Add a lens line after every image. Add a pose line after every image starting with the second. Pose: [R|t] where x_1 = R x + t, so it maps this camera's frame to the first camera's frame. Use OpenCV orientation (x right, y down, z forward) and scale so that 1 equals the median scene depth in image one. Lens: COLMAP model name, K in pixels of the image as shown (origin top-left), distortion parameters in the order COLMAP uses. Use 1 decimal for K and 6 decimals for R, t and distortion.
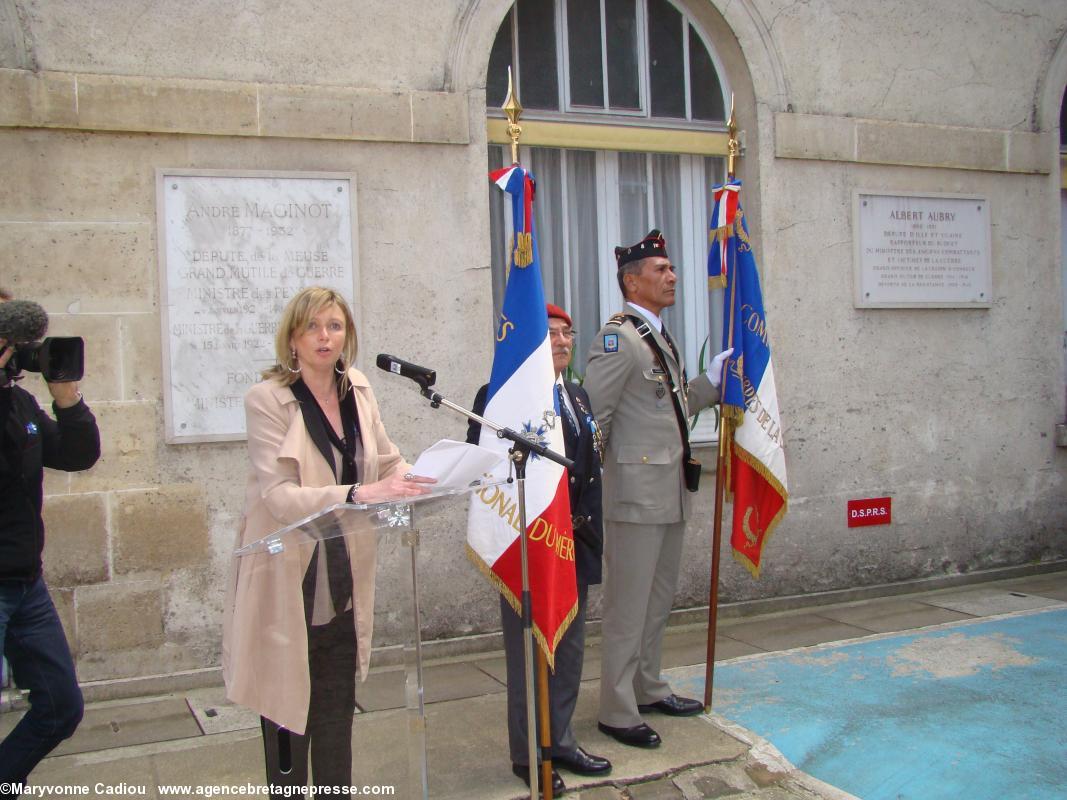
lens RADIAL K [[1206.3, 0, 533.5], [0, 1206.3, 400.0], [0, 0, 1]] dist [-0.057354, 0.058949]
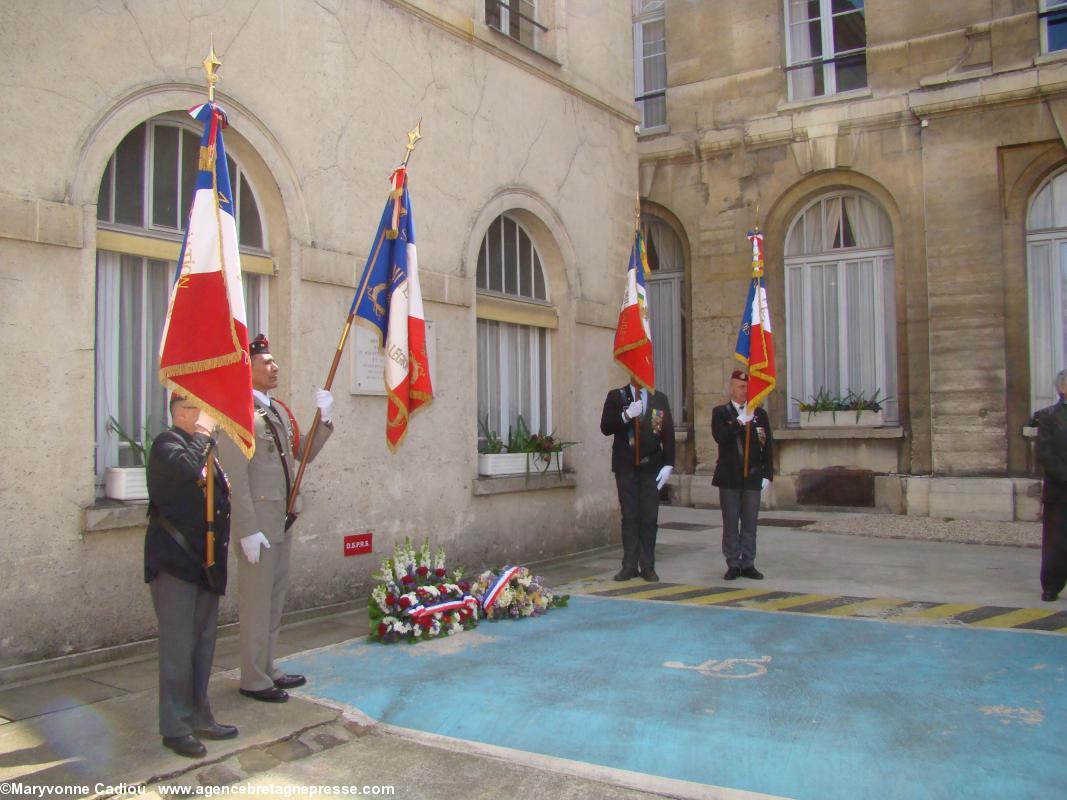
lens RADIAL K [[996.1, 0, 533.5], [0, 996.1, 400.0], [0, 0, 1]] dist [-0.171535, 0.109221]
pose [[0.839919, 0.040043, 0.541232, -0.164277], [-0.005623, 0.997863, -0.065101, 0.001990], [-0.542682, 0.051637, 0.838349, -0.051111]]
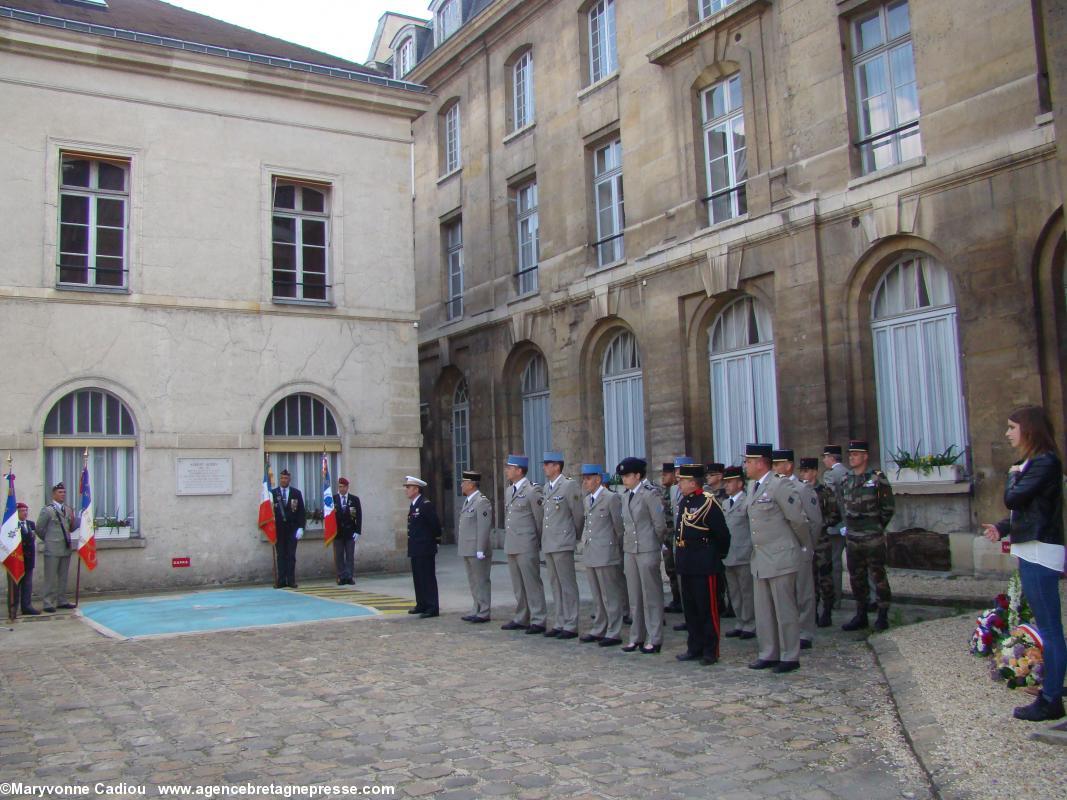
lens RADIAL K [[996.1, 0, 533.5], [0, 996.1, 400.0], [0, 0, 1]] dist [-0.171535, 0.109221]
pose [[0.985711, 0.010079, 0.168141, 0.745895], [0.010147, 0.992842, -0.118999, -0.012824], [-0.168137, 0.119005, 0.978554, -1.614359]]
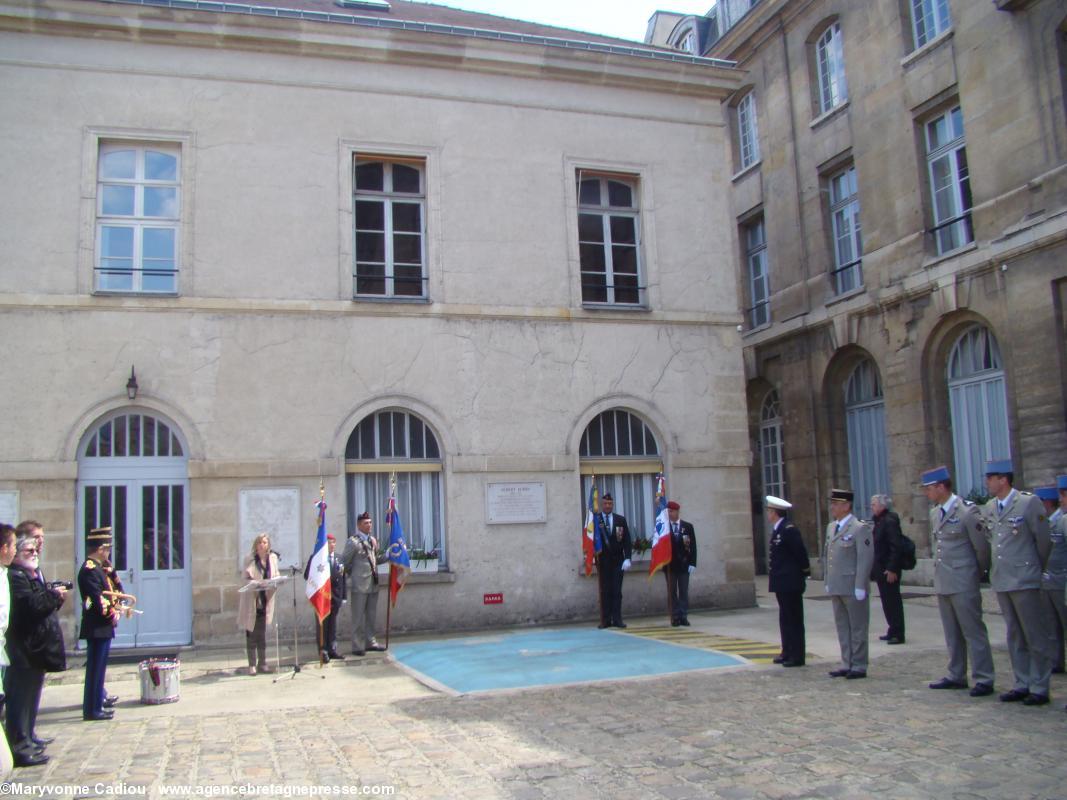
lens RADIAL K [[996.1, 0, 533.5], [0, 996.1, 400.0], [0, 0, 1]] dist [-0.171535, 0.109221]
pose [[0.996462, -0.018648, -0.081945, 0.566994], [0.006355, 0.988999, -0.147786, -0.020805], [0.083799, 0.146743, 0.985619, -1.283022]]
